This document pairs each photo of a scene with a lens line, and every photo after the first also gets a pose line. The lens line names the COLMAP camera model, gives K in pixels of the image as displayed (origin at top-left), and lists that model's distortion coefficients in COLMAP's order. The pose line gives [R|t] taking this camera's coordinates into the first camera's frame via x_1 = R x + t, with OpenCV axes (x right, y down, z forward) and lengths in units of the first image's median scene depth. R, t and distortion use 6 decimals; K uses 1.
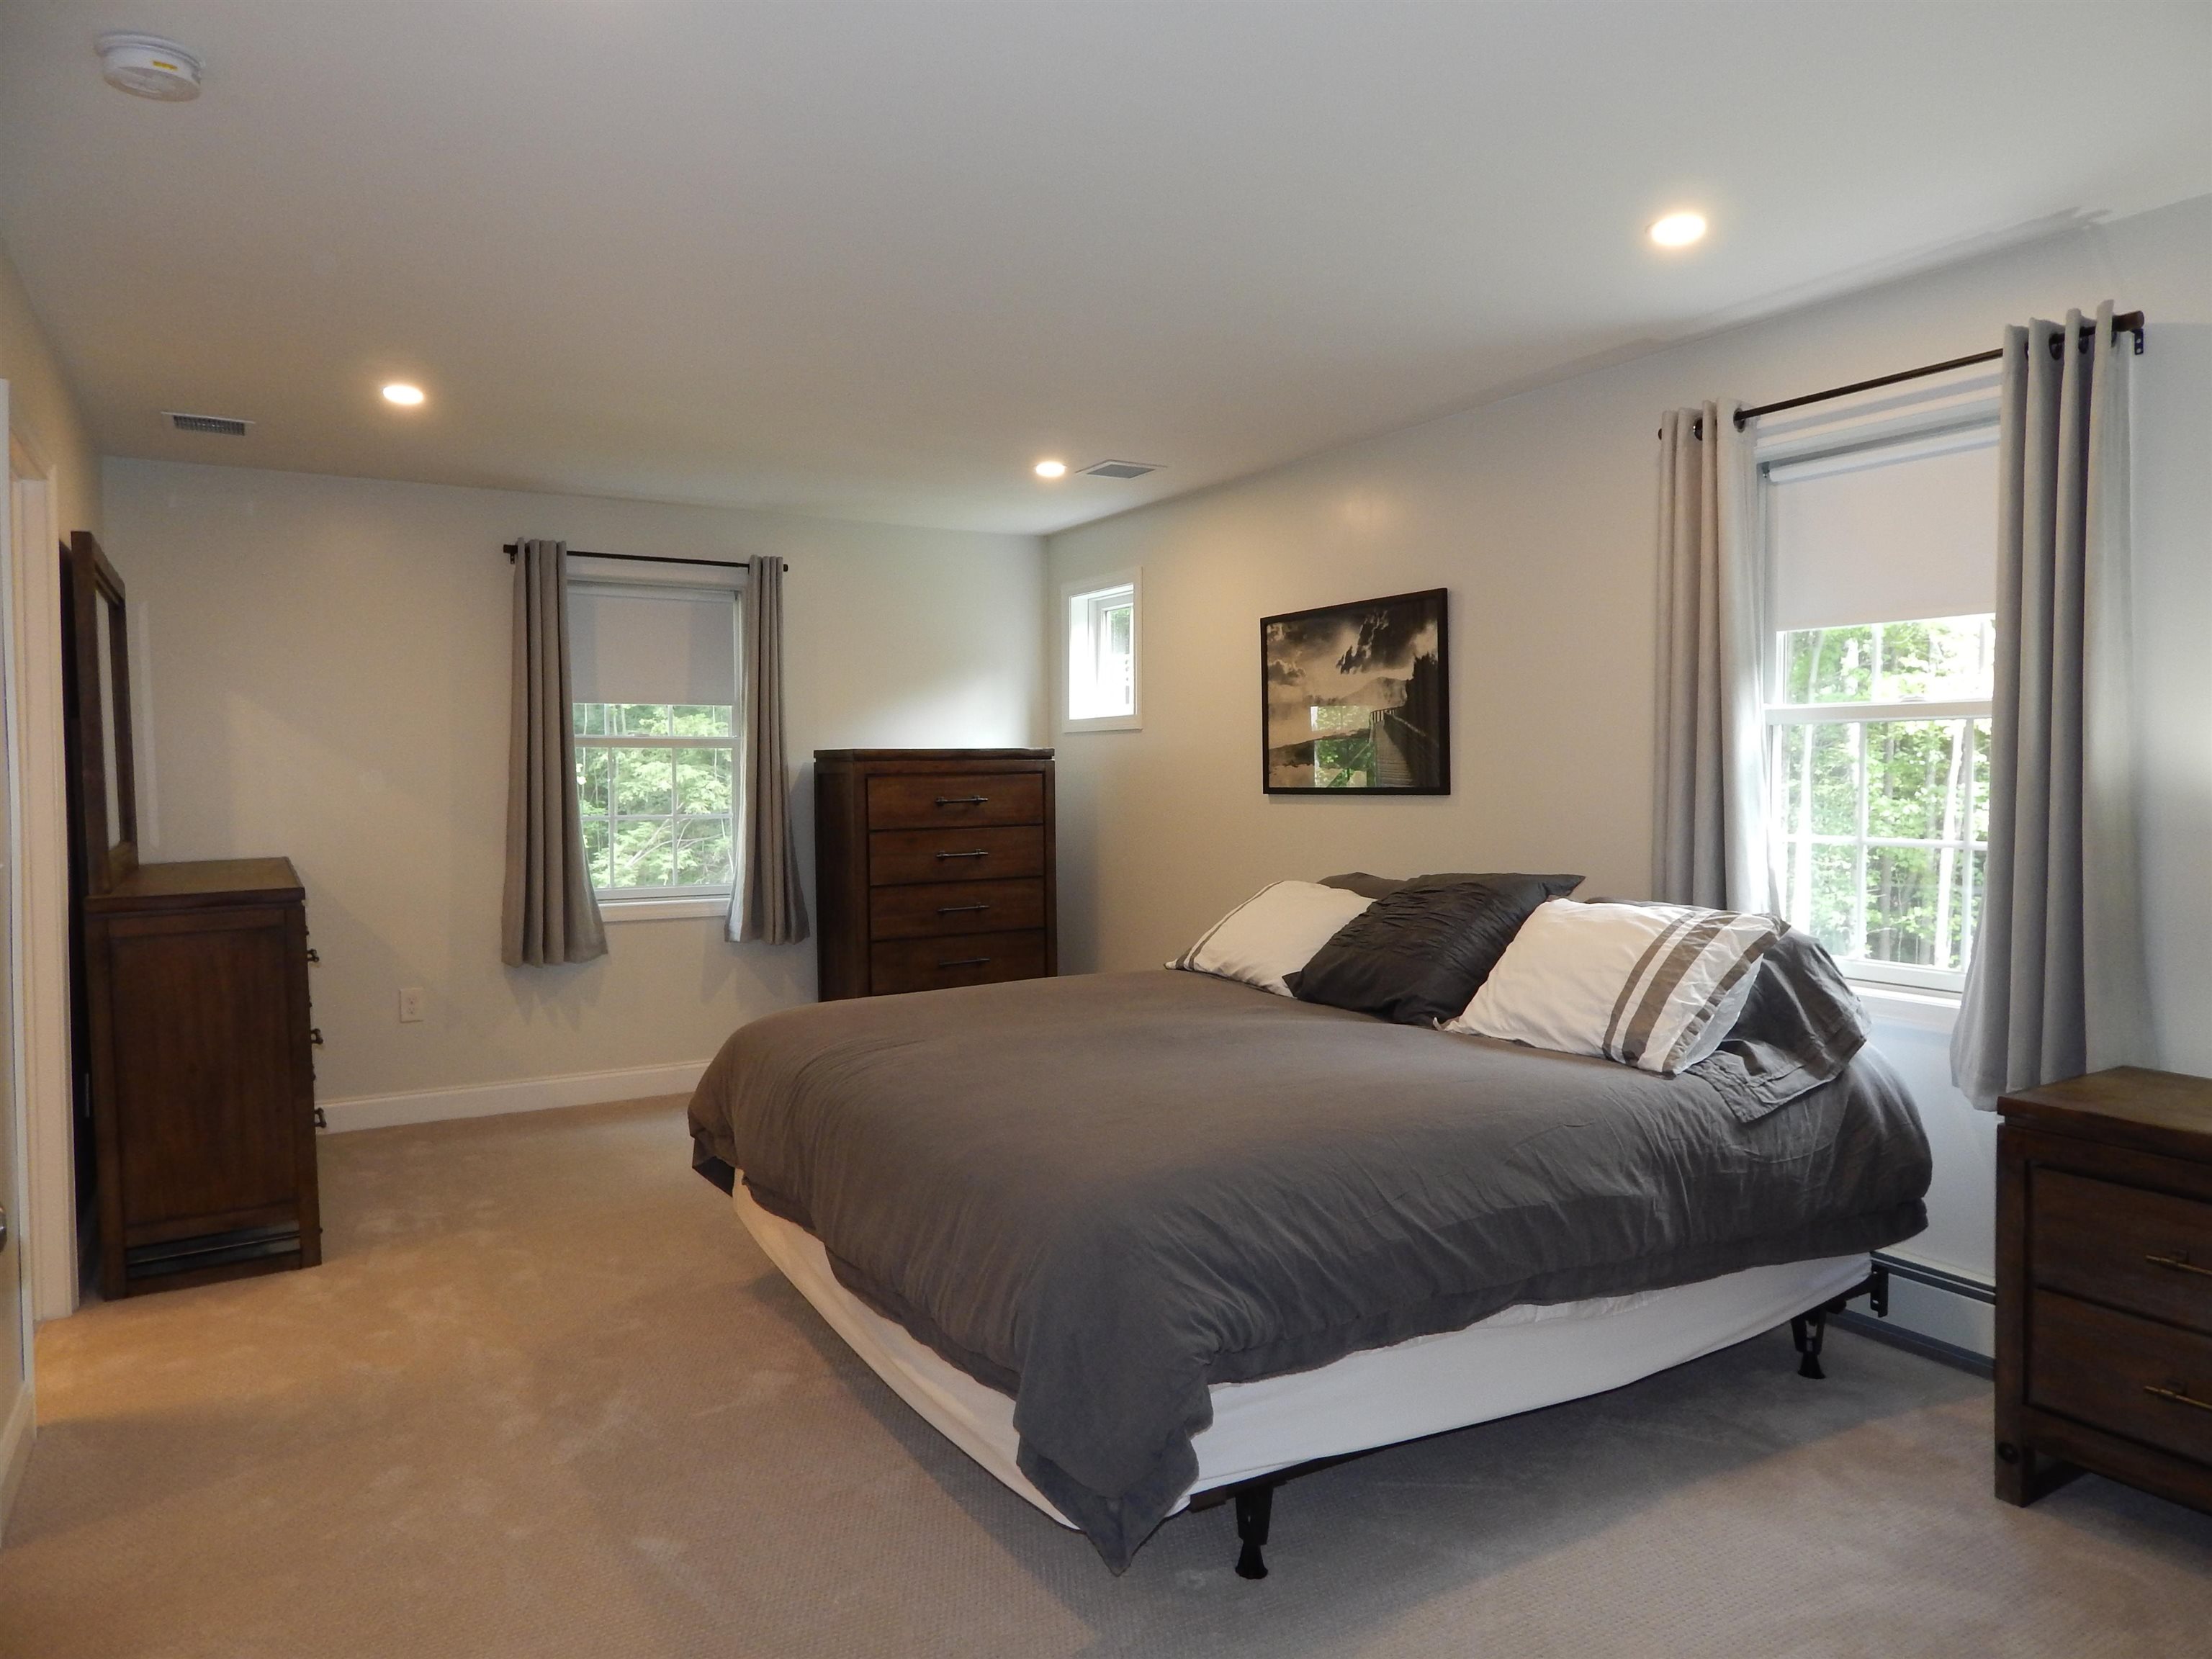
lens RADIAL K [[1460.2, 0, 1114.1], [0, 1460.2, 819.5], [0, 0, 1]] dist [0.004592, -0.008529]
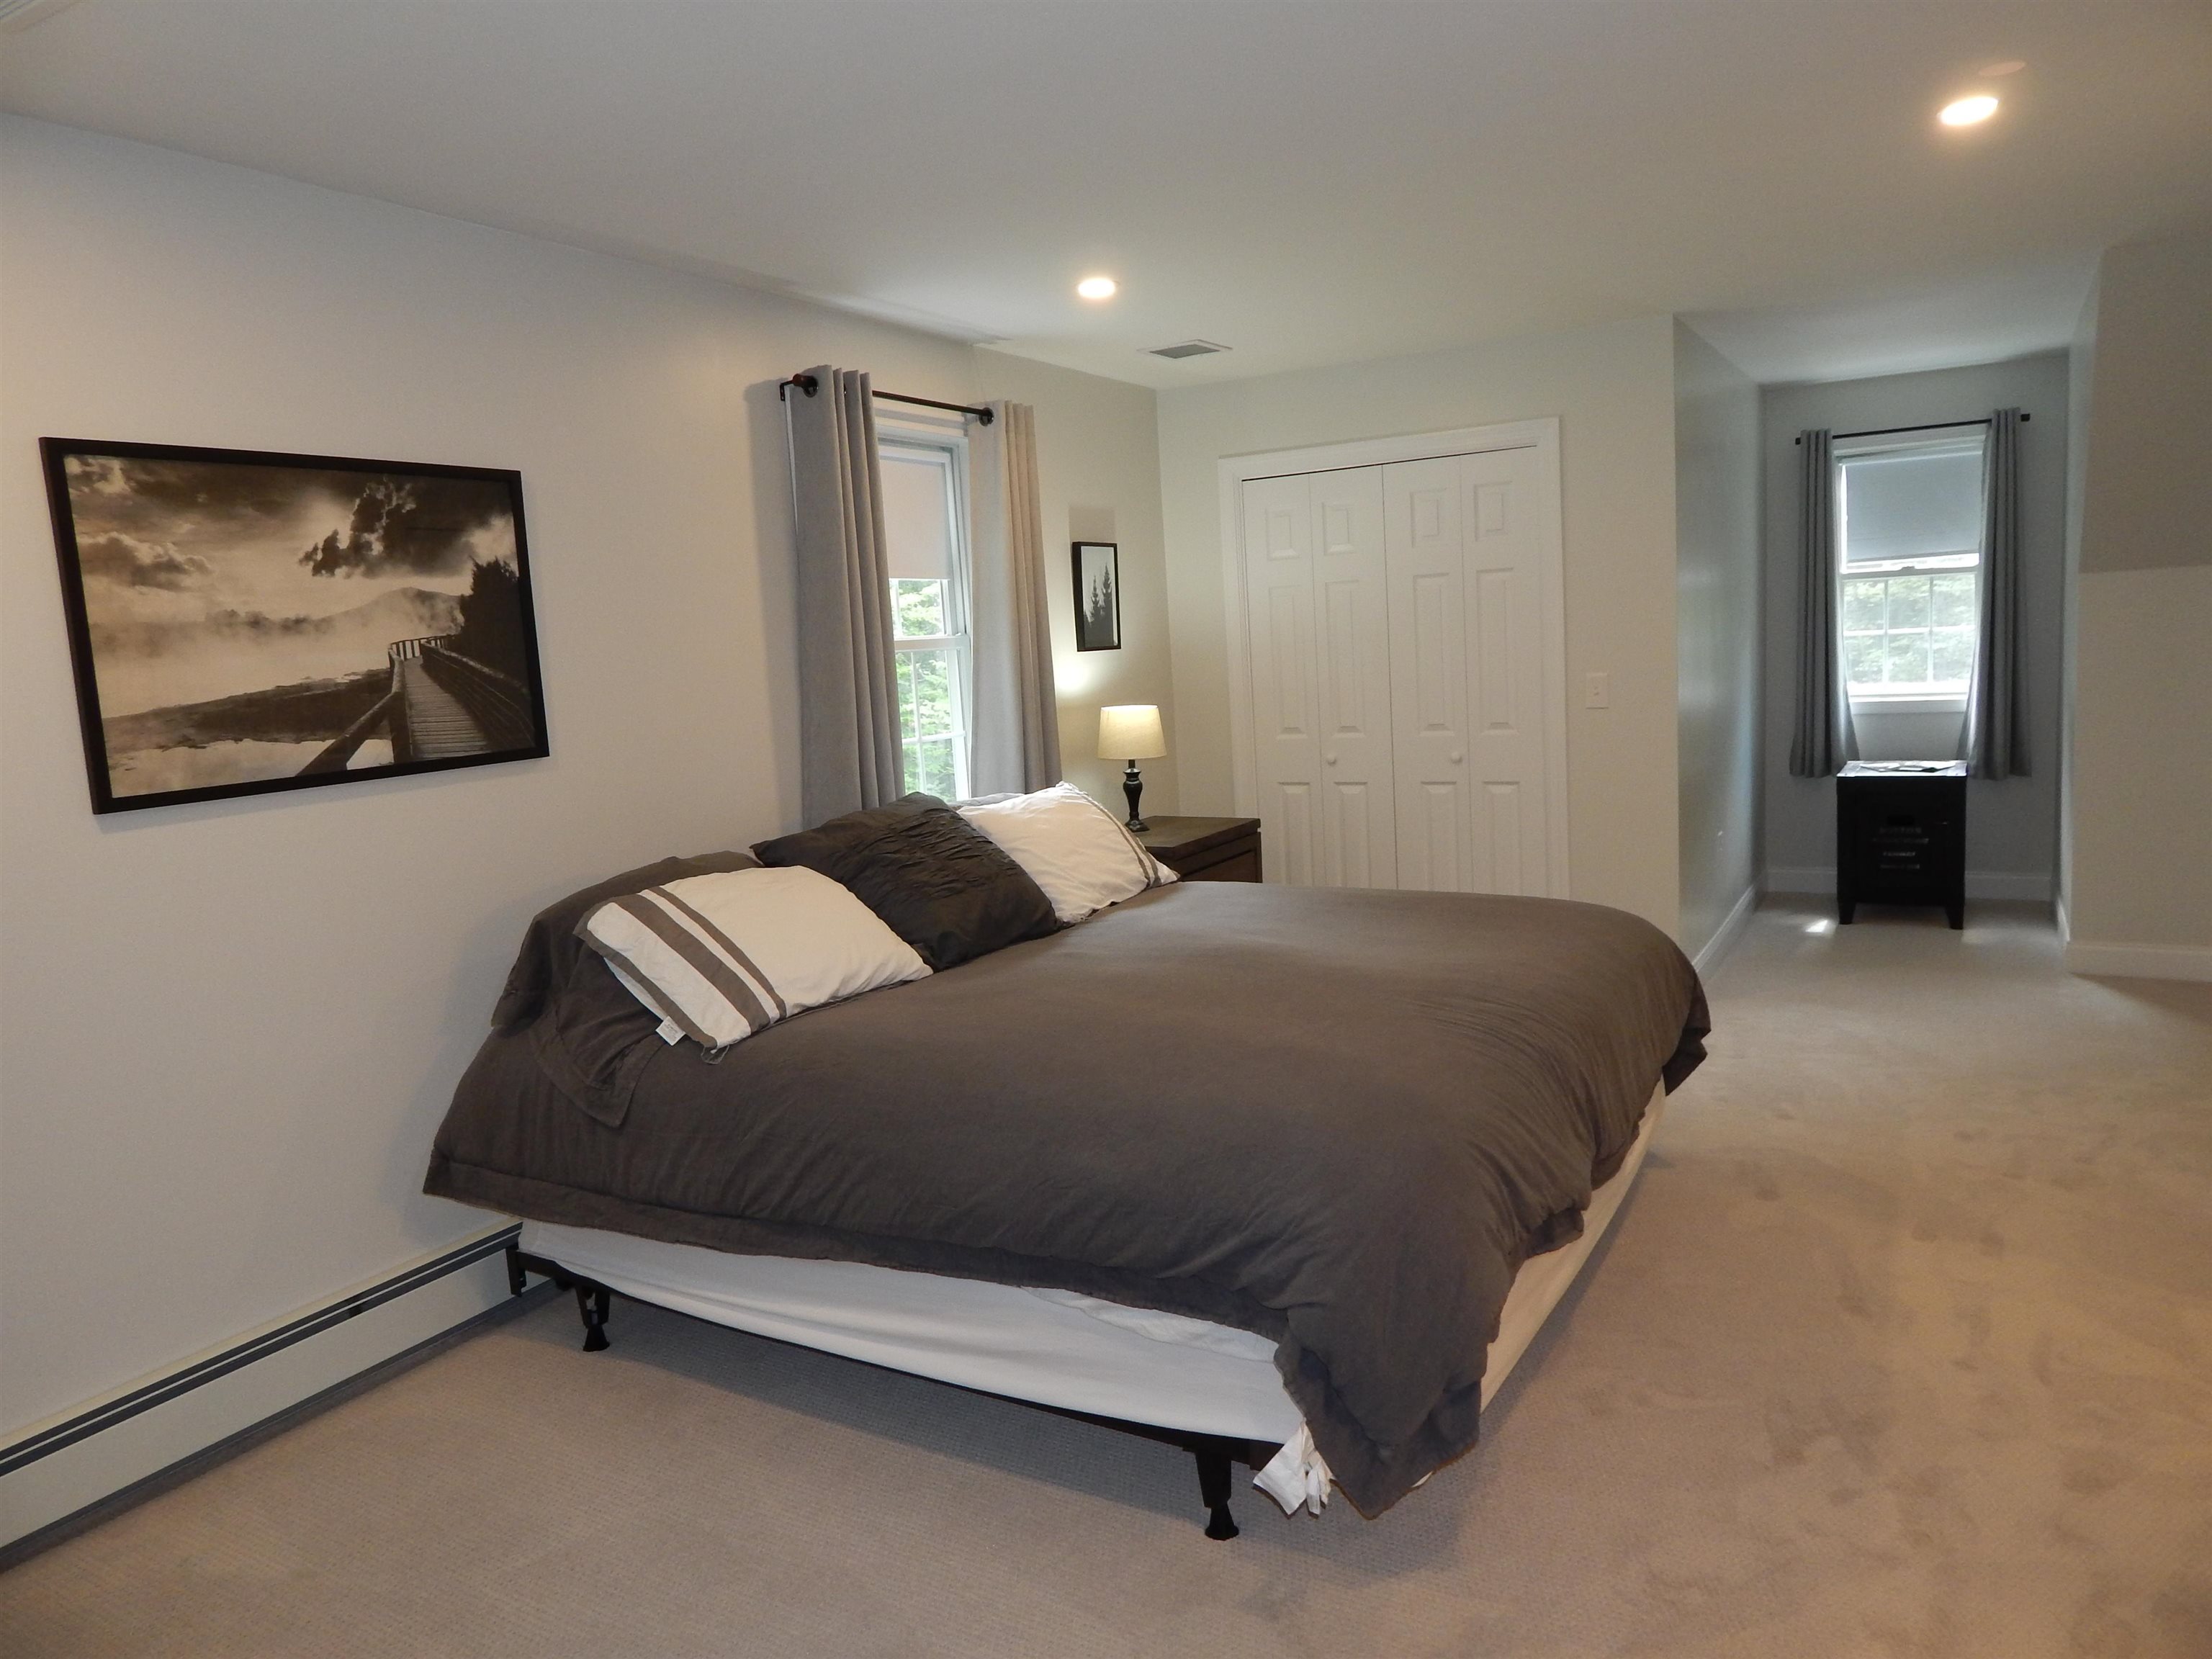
lens RADIAL K [[1460.2, 0, 1107.2], [0, 1460.2, 827.9], [0, 0, 1]] dist [0.004592, -0.008529]
pose [[-0.487329, -0.082521, 0.869311, -0.519400], [0.087968, 0.985821, 0.142895, -0.057784], [-0.868776, 0.146108, -0.473160, 1.037359]]
